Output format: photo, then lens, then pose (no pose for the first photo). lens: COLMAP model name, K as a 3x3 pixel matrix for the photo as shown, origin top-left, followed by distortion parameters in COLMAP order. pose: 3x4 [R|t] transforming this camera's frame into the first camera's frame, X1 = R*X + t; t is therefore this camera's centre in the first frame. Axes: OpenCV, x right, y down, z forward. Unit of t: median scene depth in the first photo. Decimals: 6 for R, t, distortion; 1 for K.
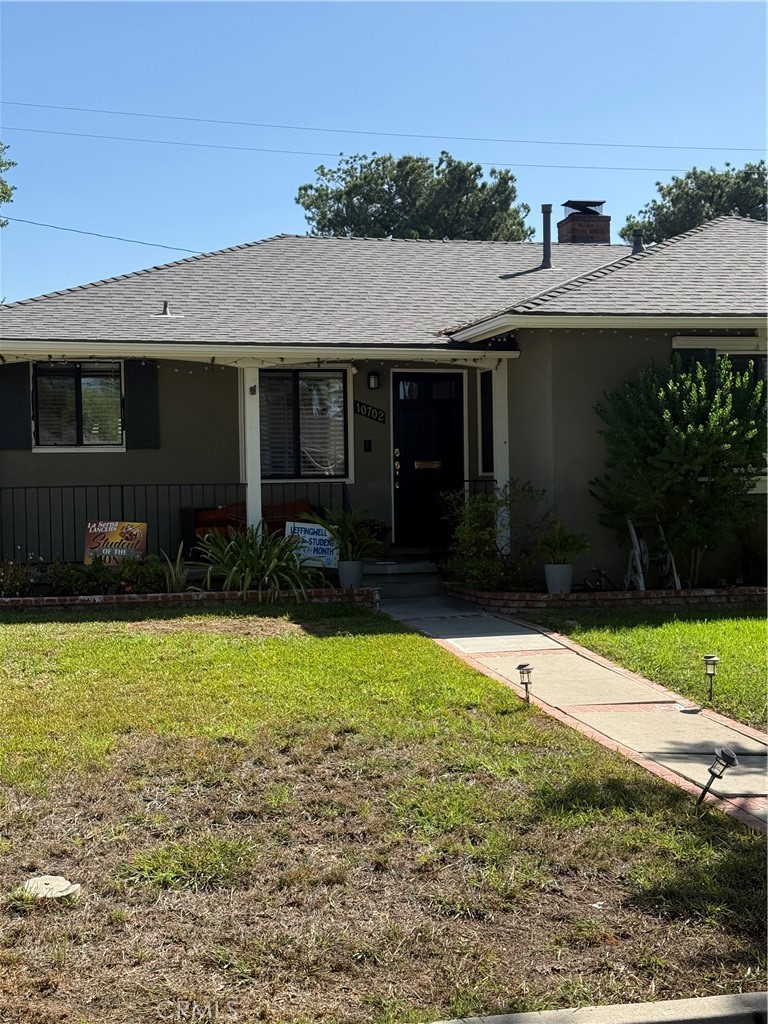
lens RADIAL K [[1414.1, 0, 384.0], [0, 1414.1, 512.0], [0, 0, 1]] dist [0.130469, -0.048294]
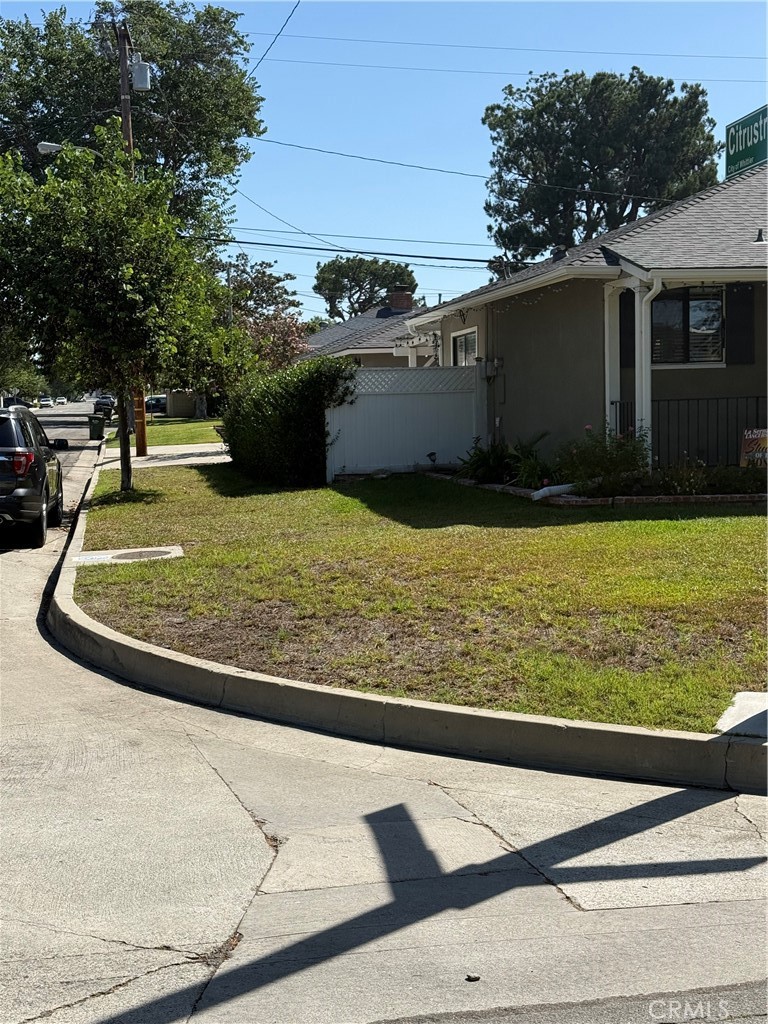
lens RADIAL K [[1414.1, 0, 384.0], [0, 1414.1, 512.0], [0, 0, 1]] dist [0.130469, -0.048294]
pose [[0.998795, -0.005435, -0.048780, -0.397834], [0.008130, 0.998441, 0.055224, 0.007027], [0.048404, -0.055554, 0.997282, -0.135855]]
